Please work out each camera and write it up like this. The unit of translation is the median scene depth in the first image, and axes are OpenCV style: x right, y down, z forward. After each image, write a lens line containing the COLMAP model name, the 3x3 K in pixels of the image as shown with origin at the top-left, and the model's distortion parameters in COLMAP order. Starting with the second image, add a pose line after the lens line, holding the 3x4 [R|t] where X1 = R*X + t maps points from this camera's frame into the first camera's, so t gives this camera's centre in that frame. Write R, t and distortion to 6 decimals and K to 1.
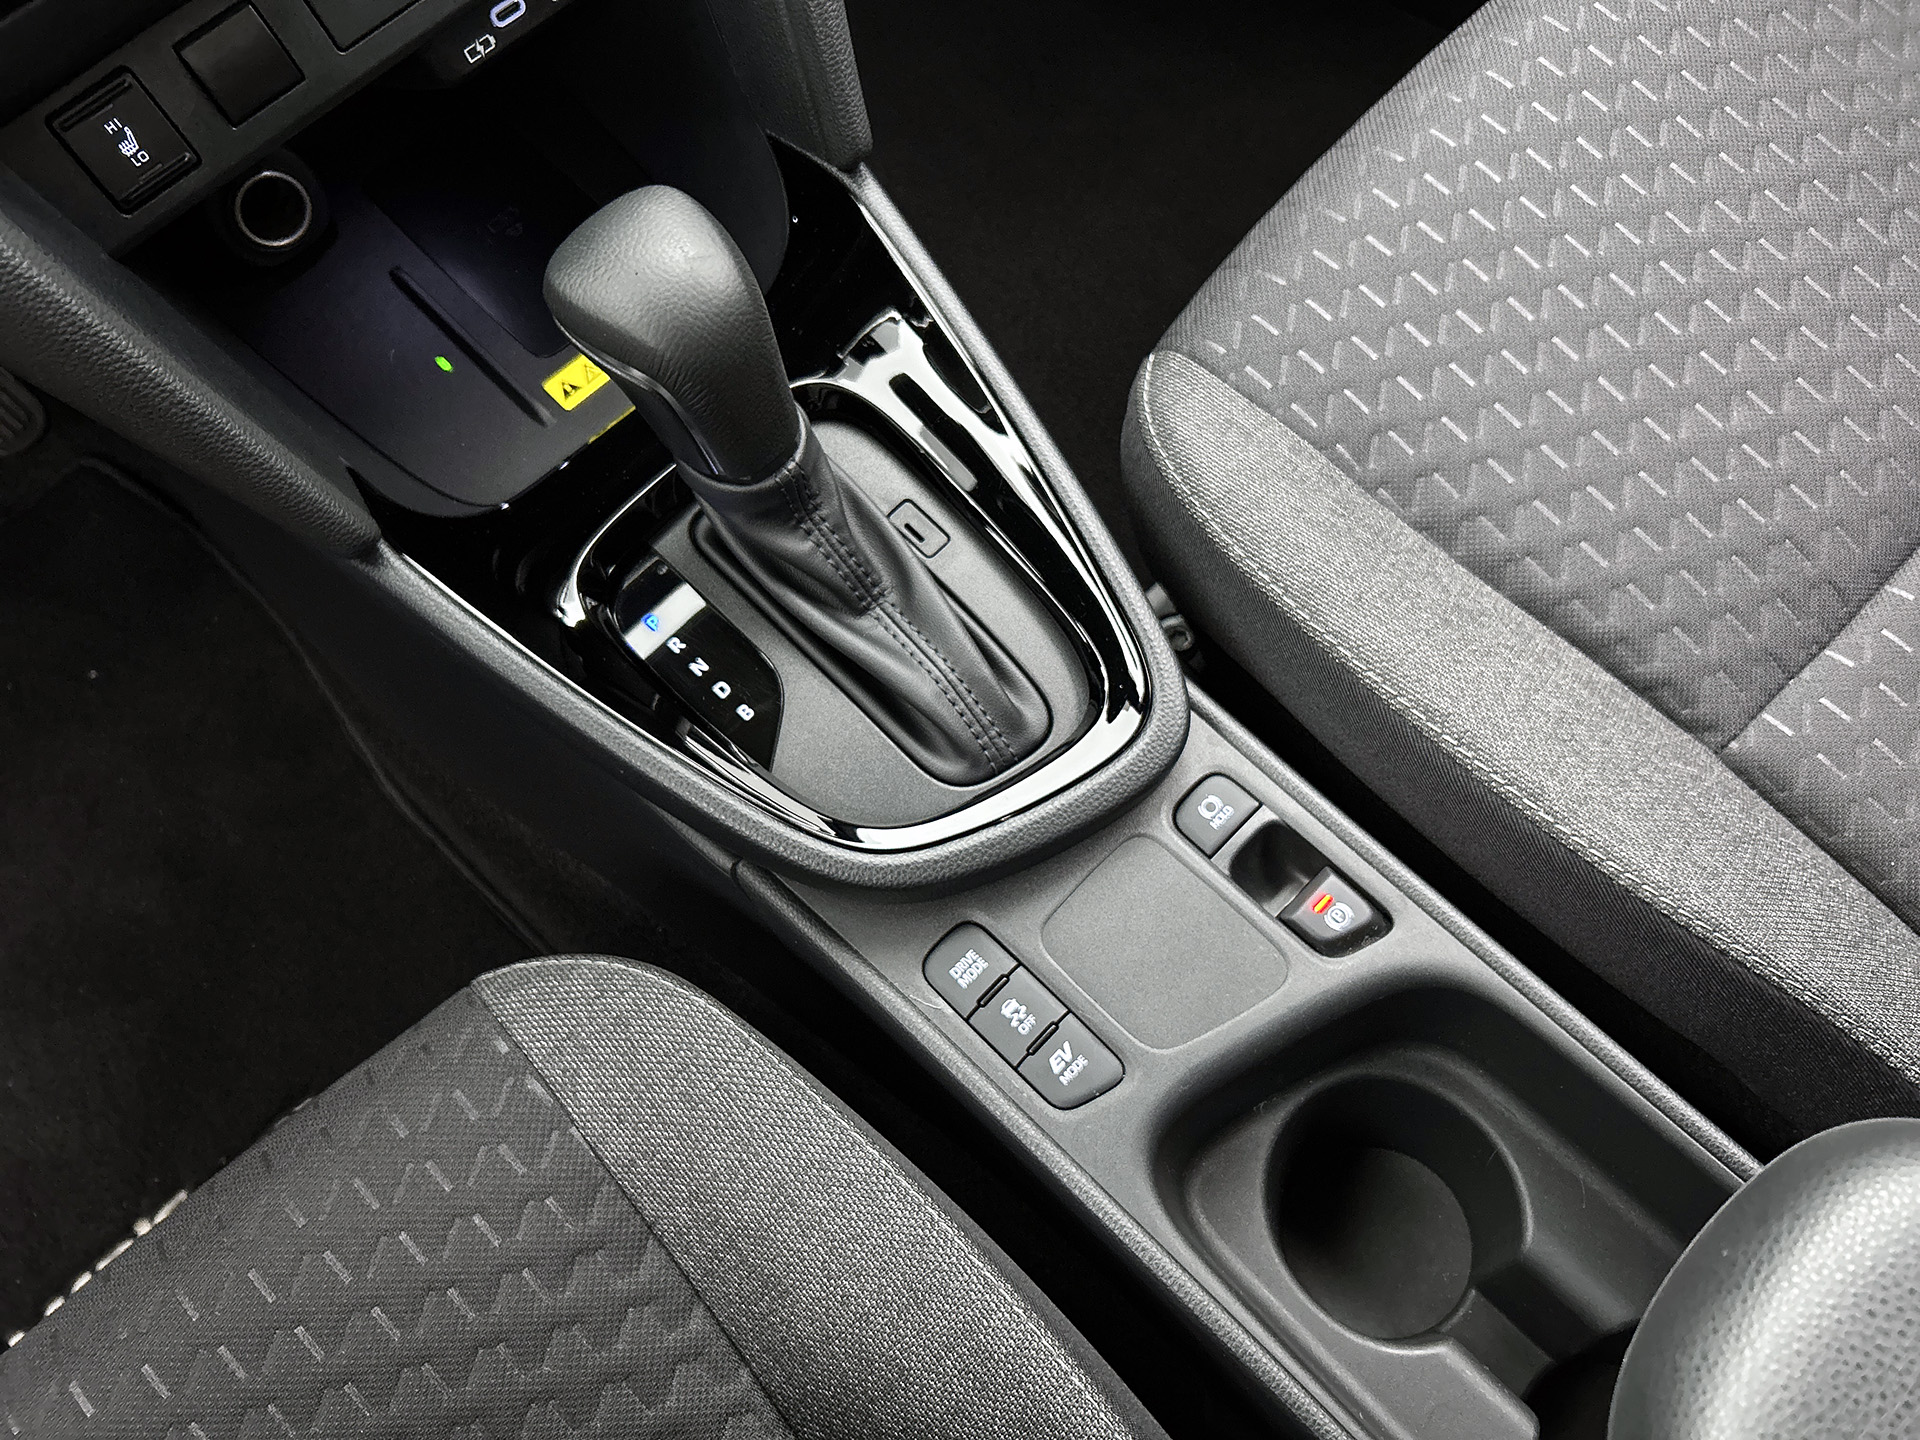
lens RADIAL K [[1452.0, 0, 966.0], [0, 1452.0, 703.5], [0, 0, 1]] dist [0.035489, -0.051843]
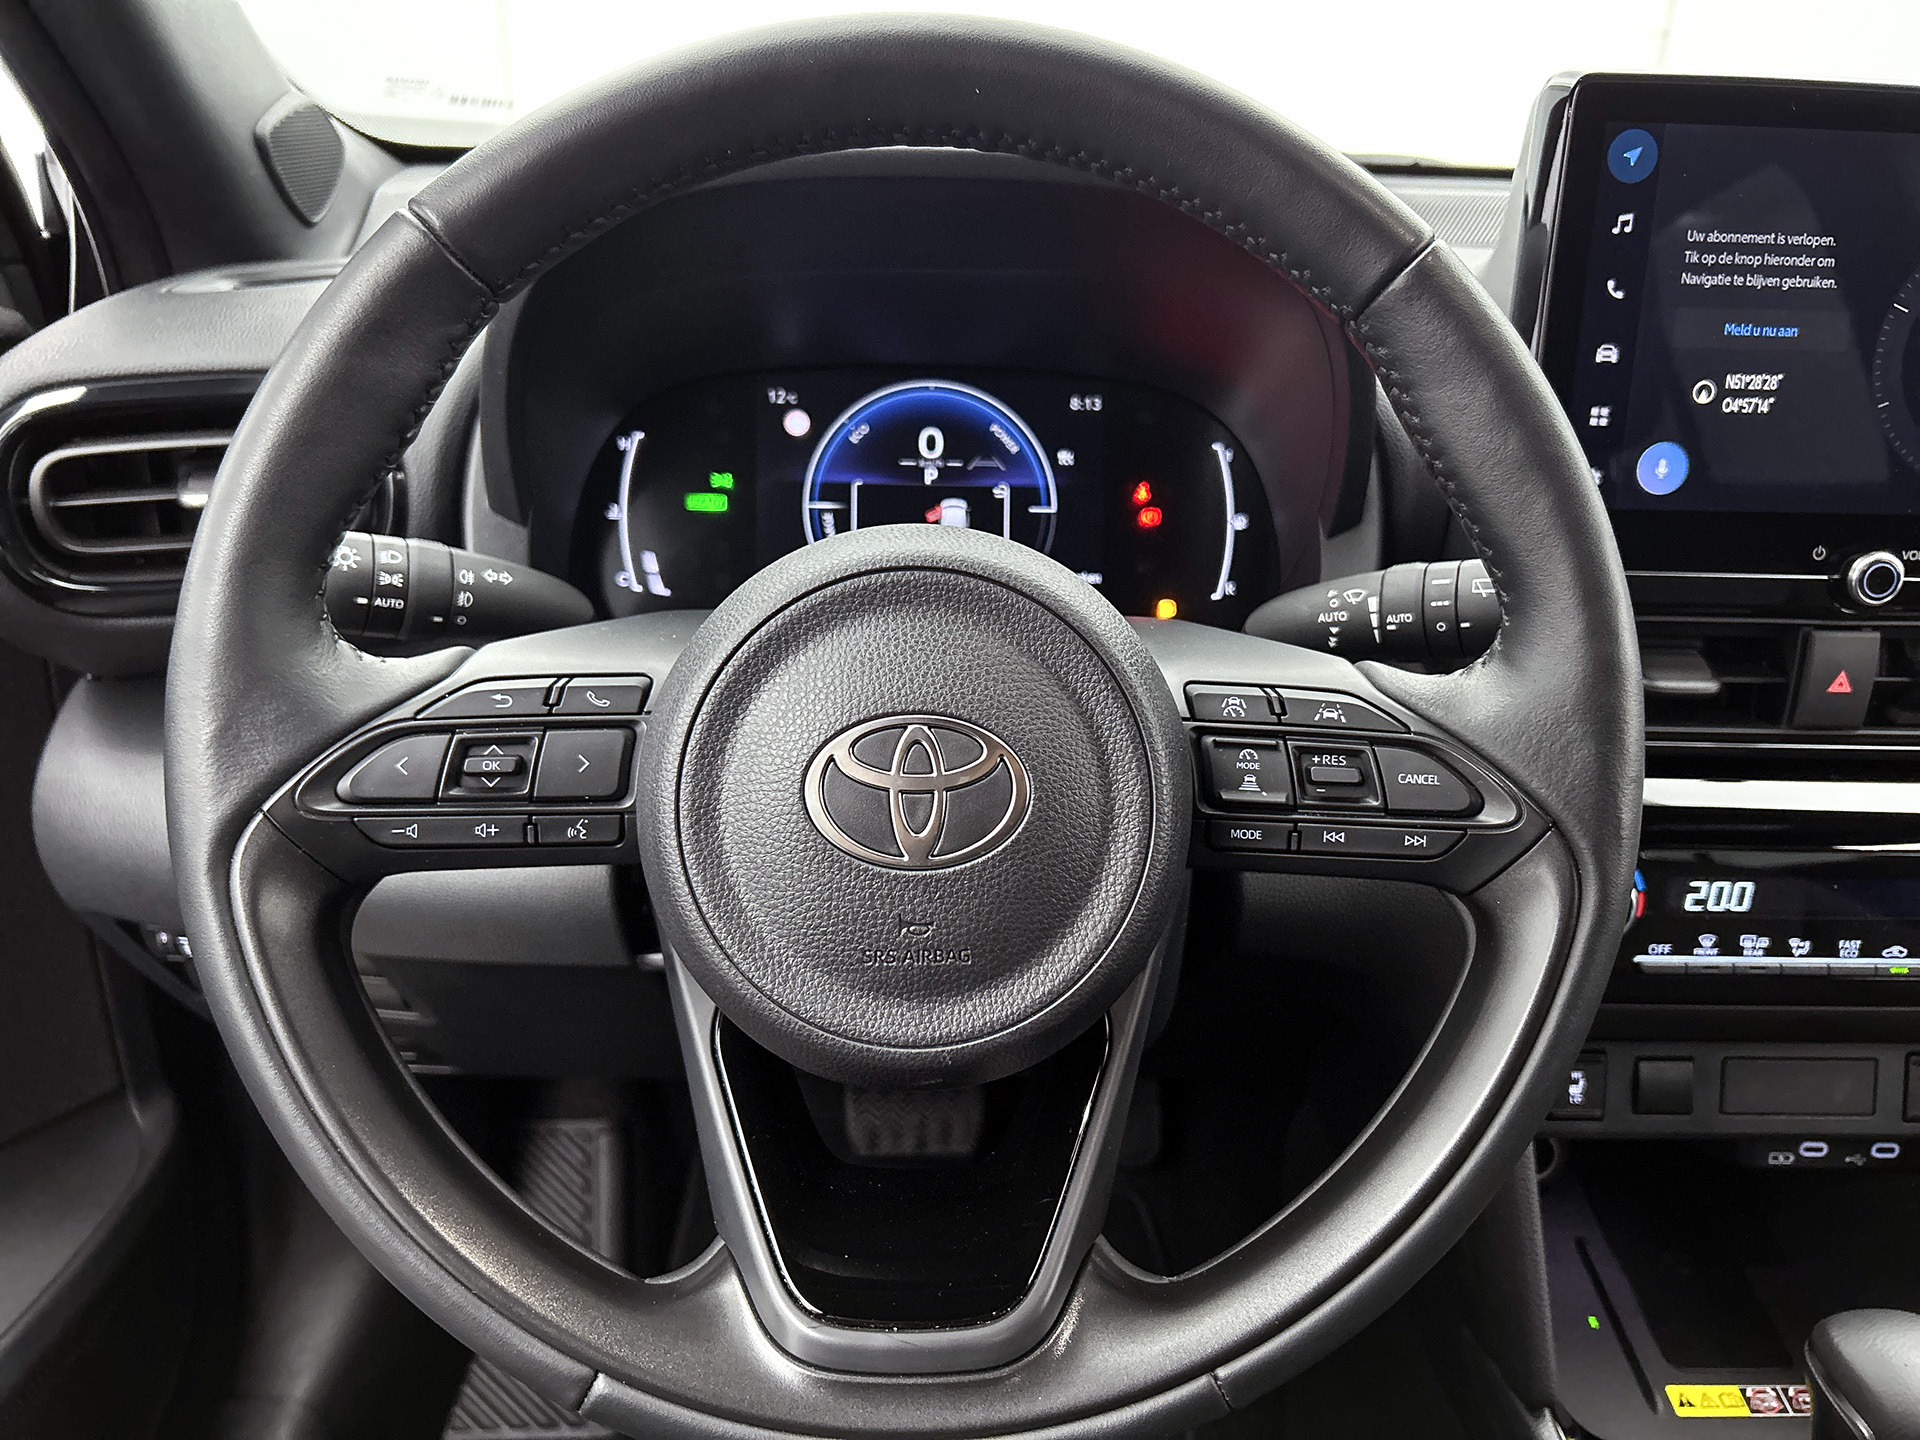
lens RADIAL K [[1452.0, 0, 973.1], [0, 1452.0, 716.0], [0, 0, 1]] dist [0.035489, -0.051843]
pose [[0.728647, 0.384518, -0.566762, -0.269090], [-0.656721, 0.627146, -0.418815, 0.367444], [0.194401, 0.677373, 0.709489, -0.407694]]
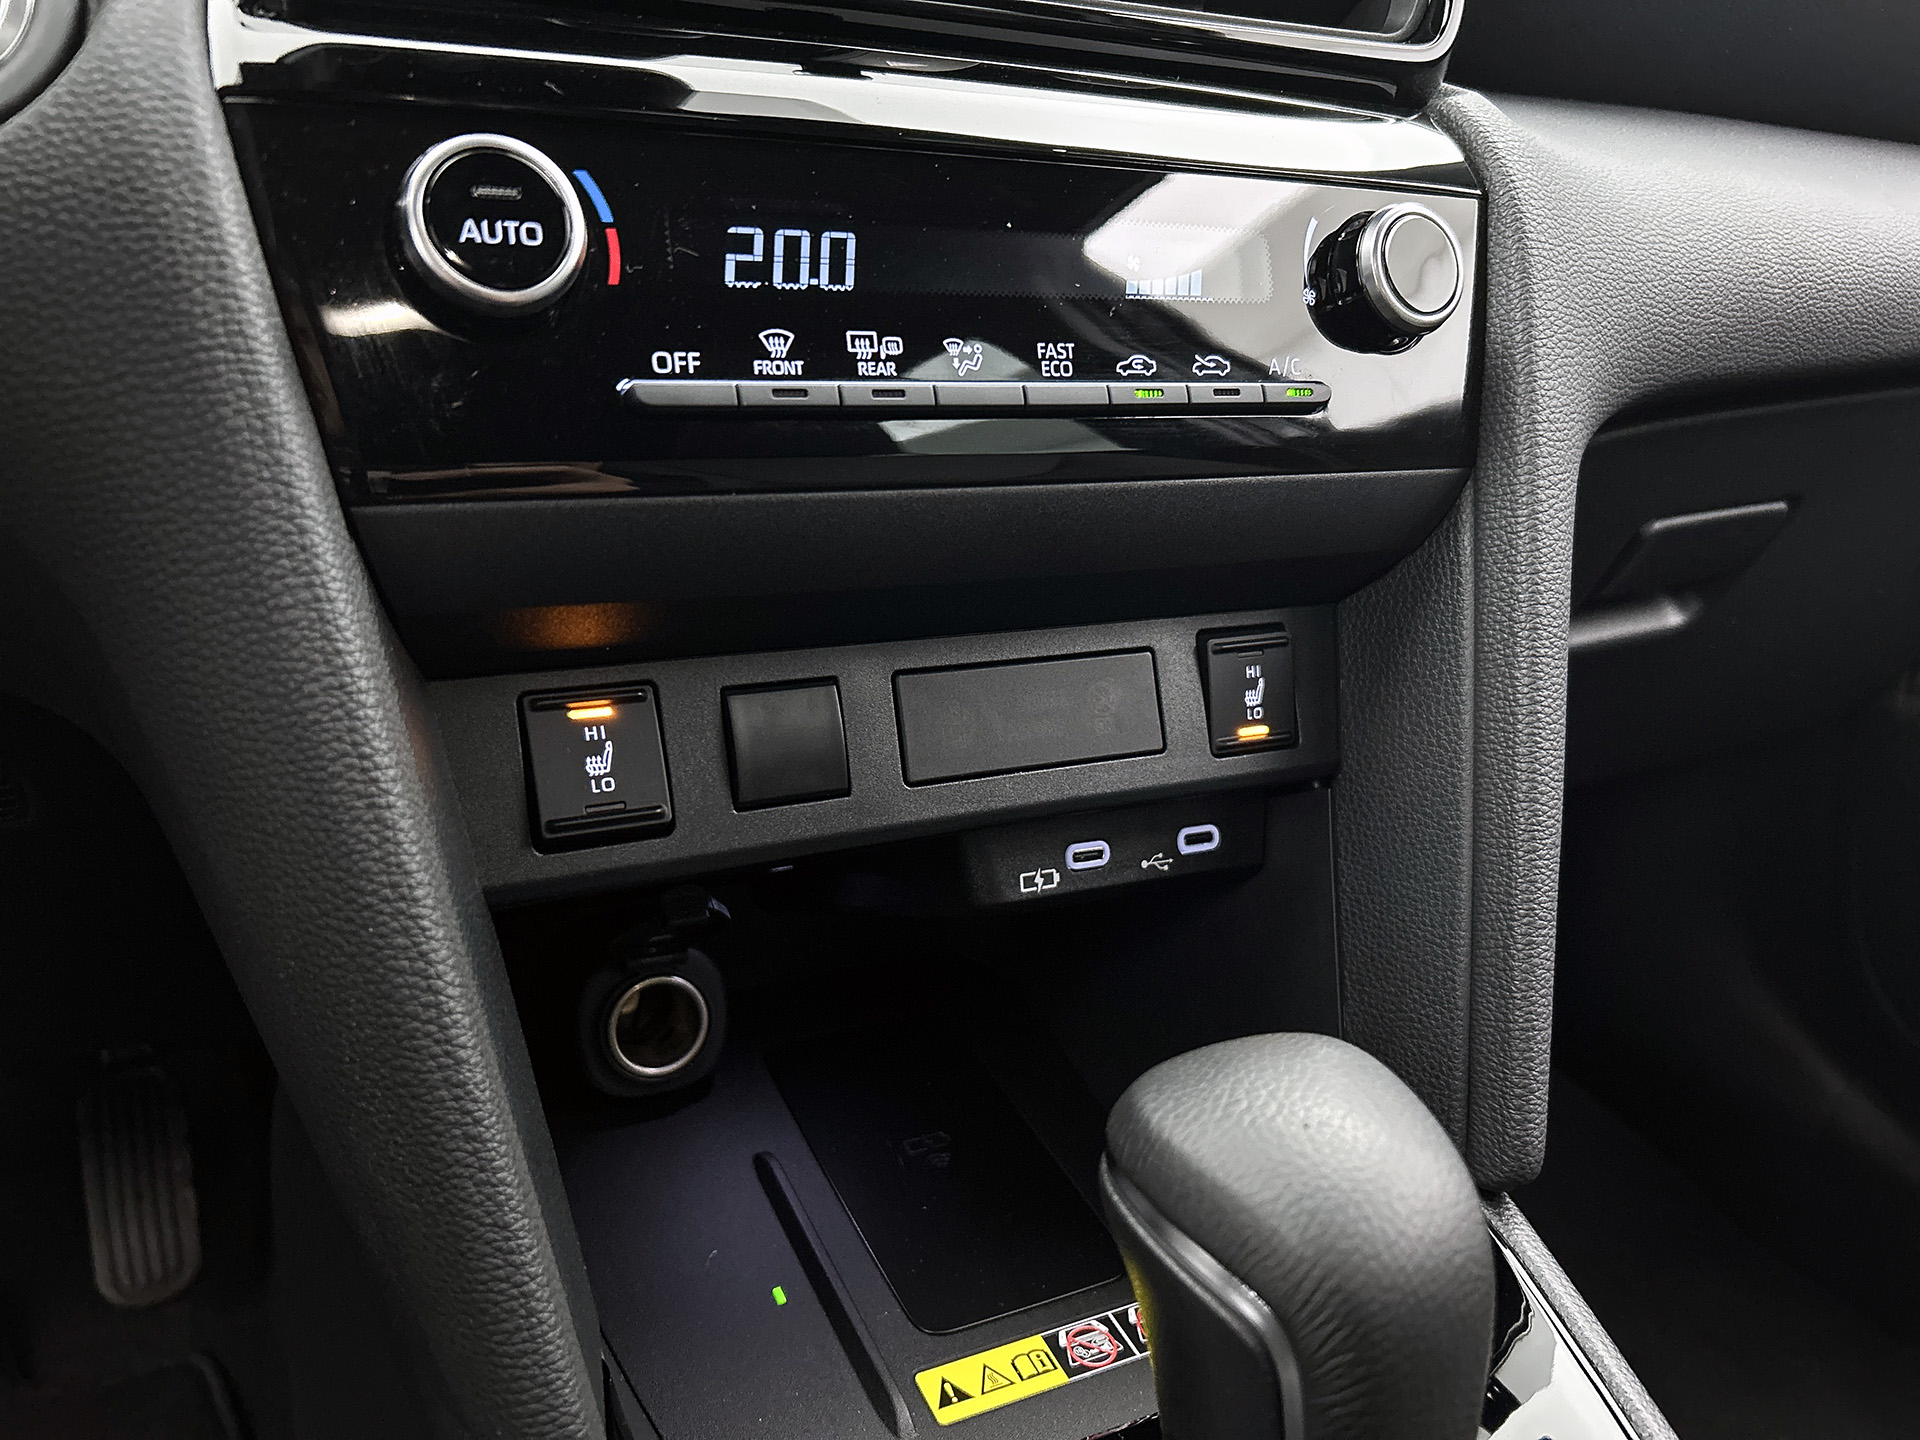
lens RADIAL K [[1452.0, 0, 956.4], [0, 1452.0, 708.7], [0, 0, 1]] dist [0.035489, -0.051843]
pose [[0.943758, 0.220998, -0.245929, -0.210065], [-0.330554, 0.647315, -0.686817, 0.019139], [0.007408, 0.729482, 0.683960, 0.428307]]
